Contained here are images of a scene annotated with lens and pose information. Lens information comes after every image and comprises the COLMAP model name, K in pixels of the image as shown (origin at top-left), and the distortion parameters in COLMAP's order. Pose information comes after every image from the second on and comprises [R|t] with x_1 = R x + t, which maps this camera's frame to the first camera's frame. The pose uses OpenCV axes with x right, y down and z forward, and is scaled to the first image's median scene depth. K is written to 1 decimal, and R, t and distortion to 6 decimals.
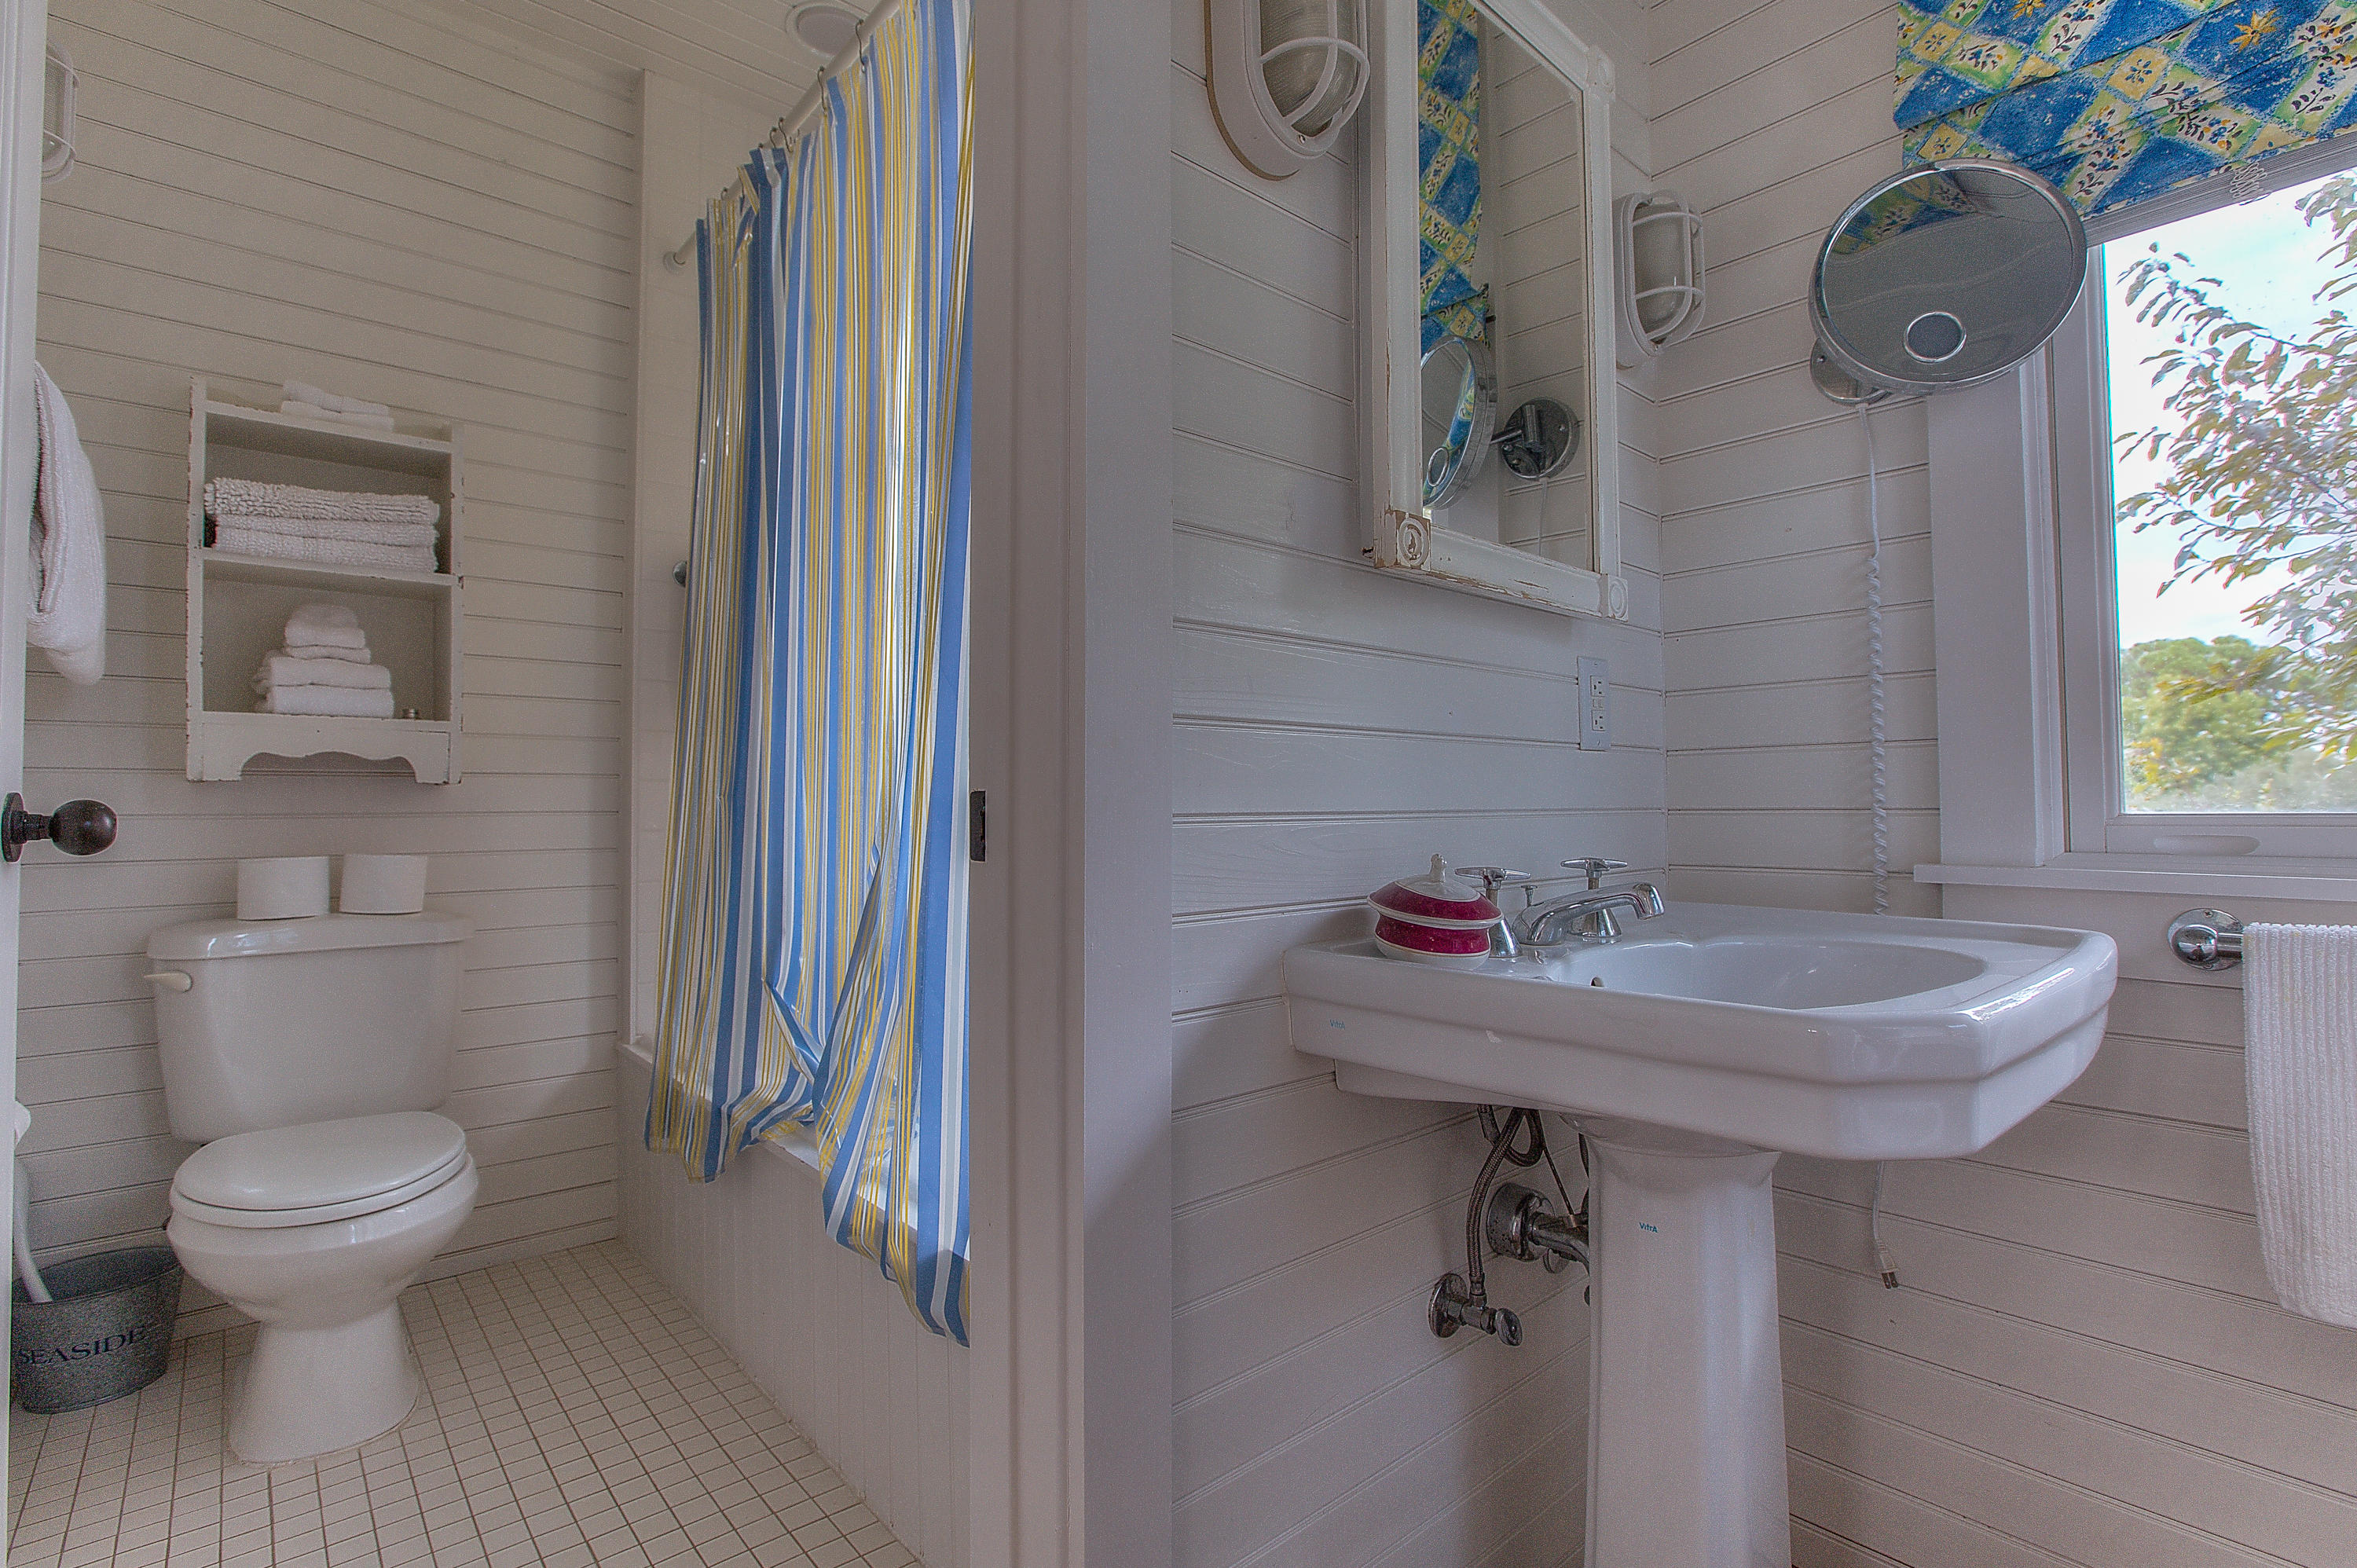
lens RADIAL K [[1089.5, 0, 1185.4], [0, 1089.5, 775.5], [0, 0, 1]] dist [-0.035348, 0.010818]
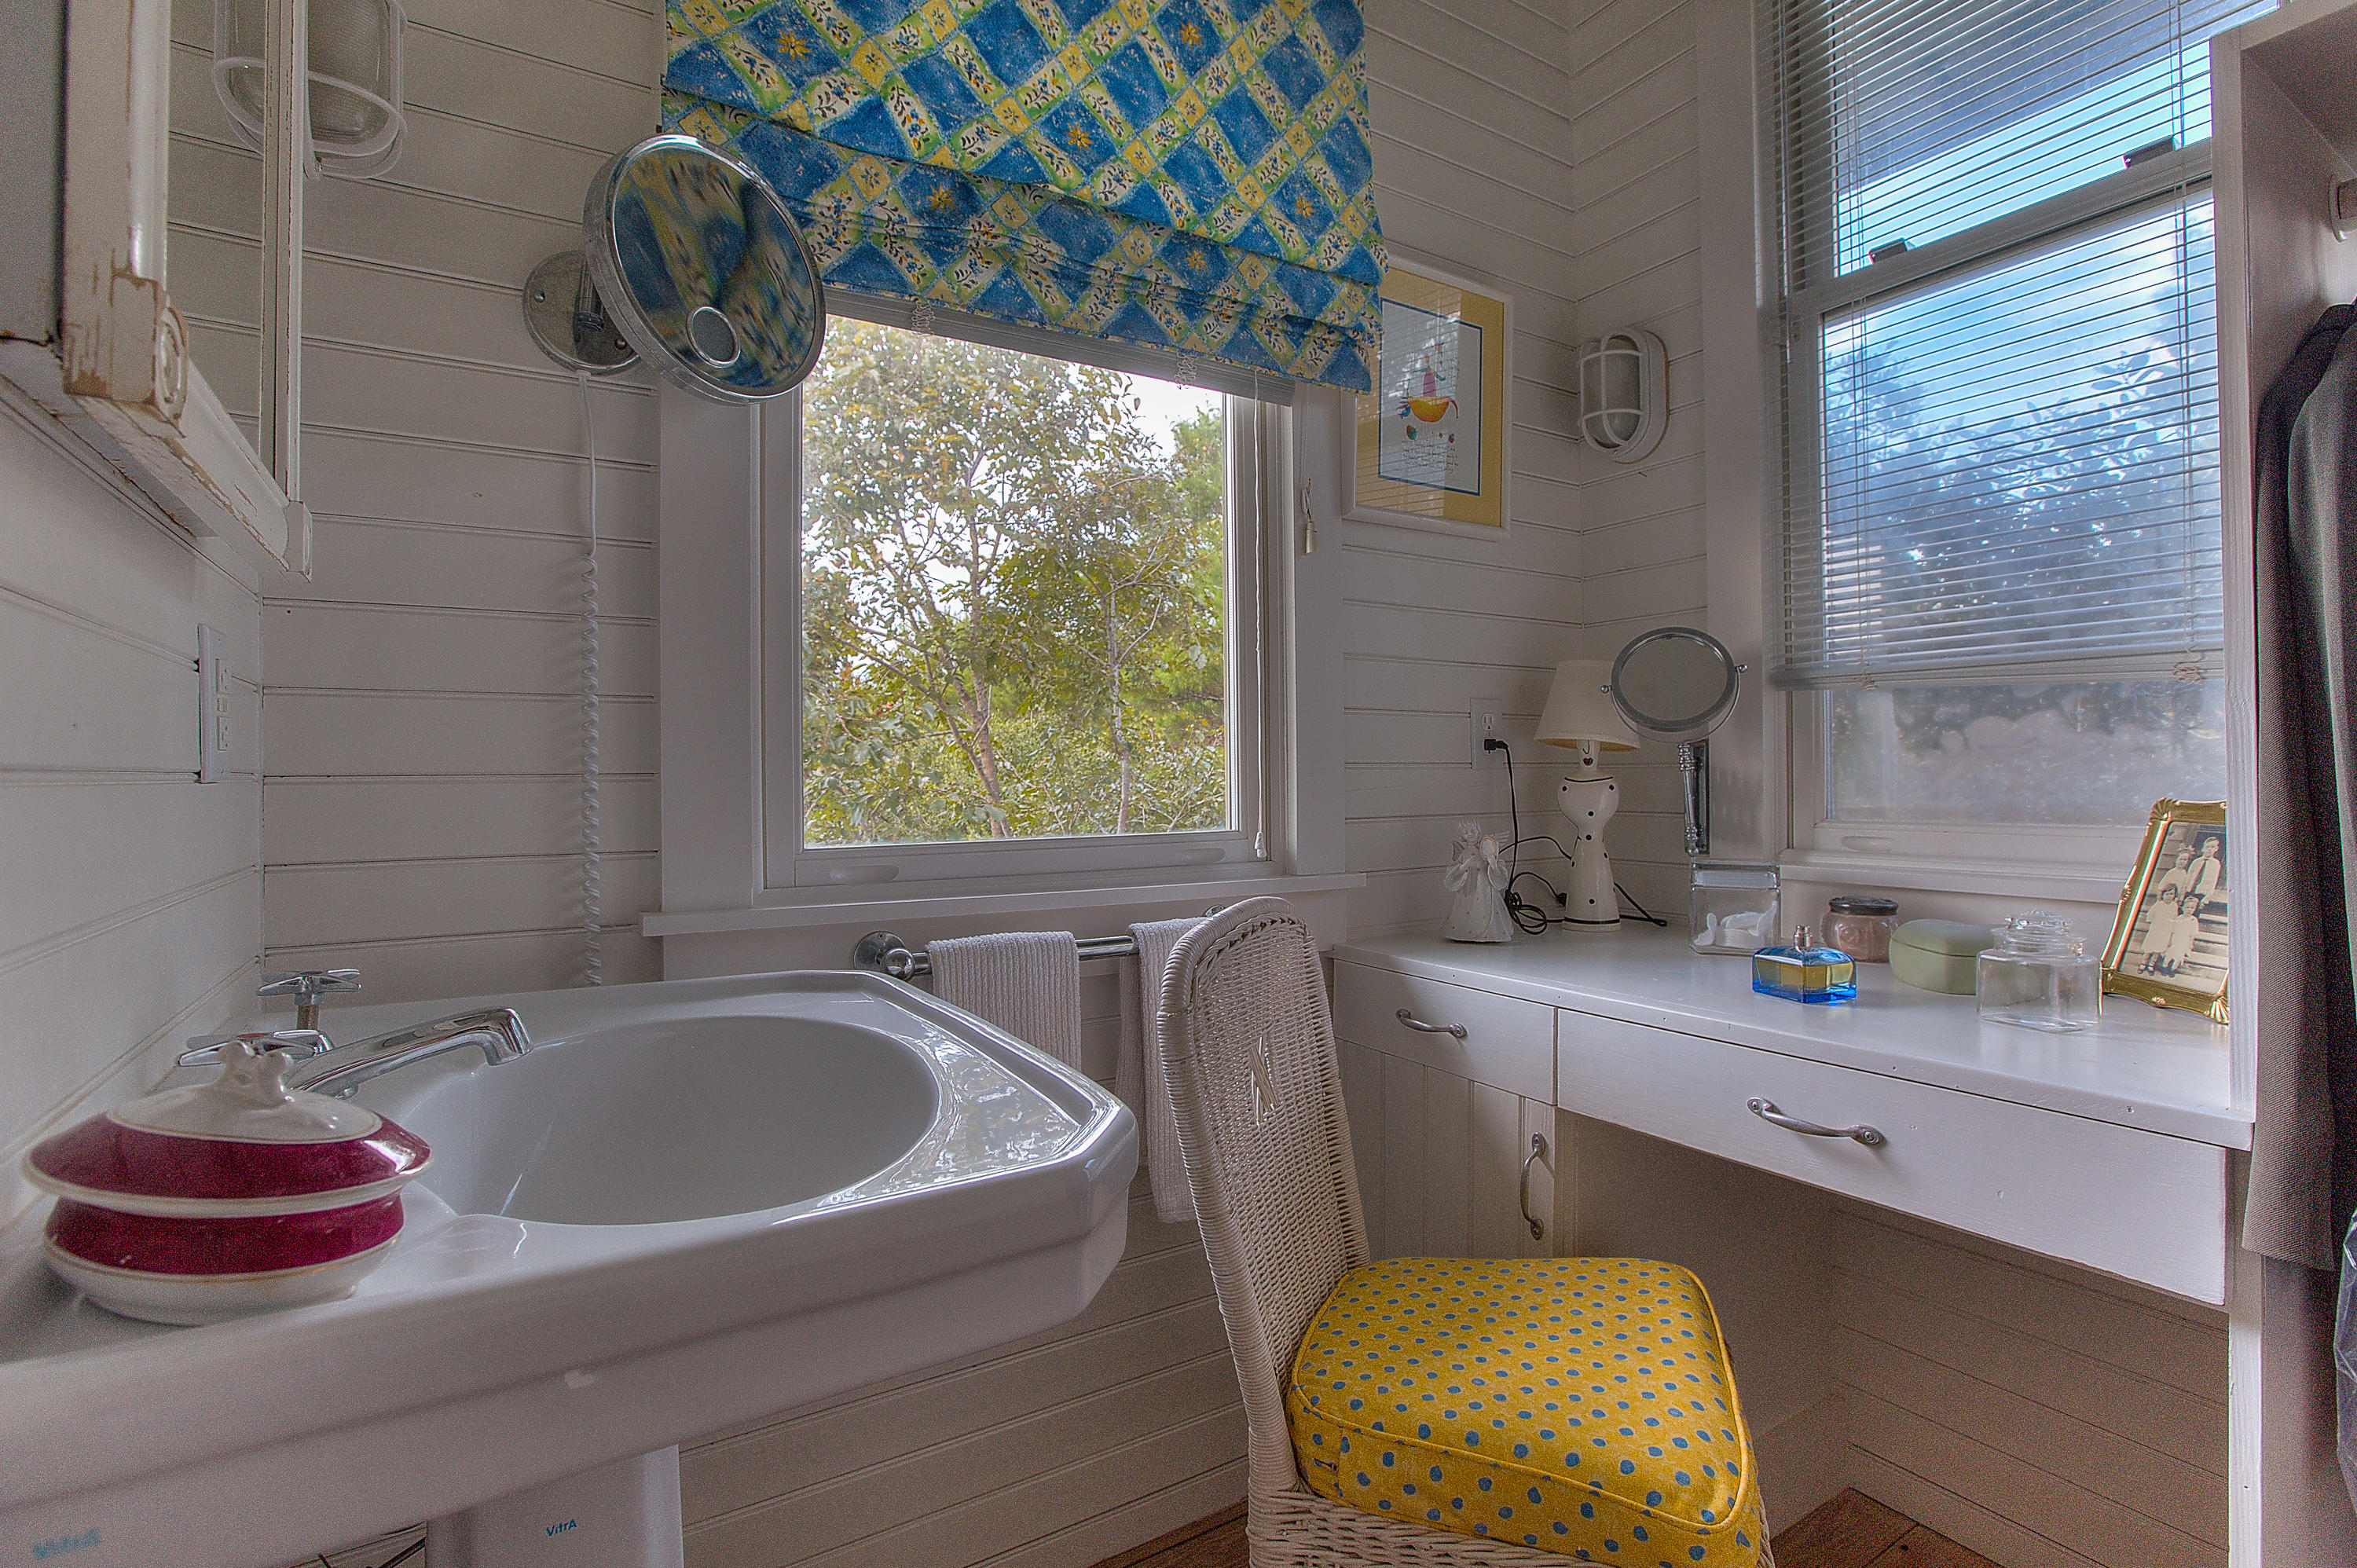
lens RADIAL K [[1089.5, 0, 1185.4], [0, 1089.5, 775.5], [0, 0, 1]] dist [-0.035348, 0.010818]
pose [[0.186240, 0.012891, 0.982420, -0.123949], [-0.018076, 0.999790, -0.009692, -0.036035], [-0.982338, -0.015953, 0.186434, 0.443038]]
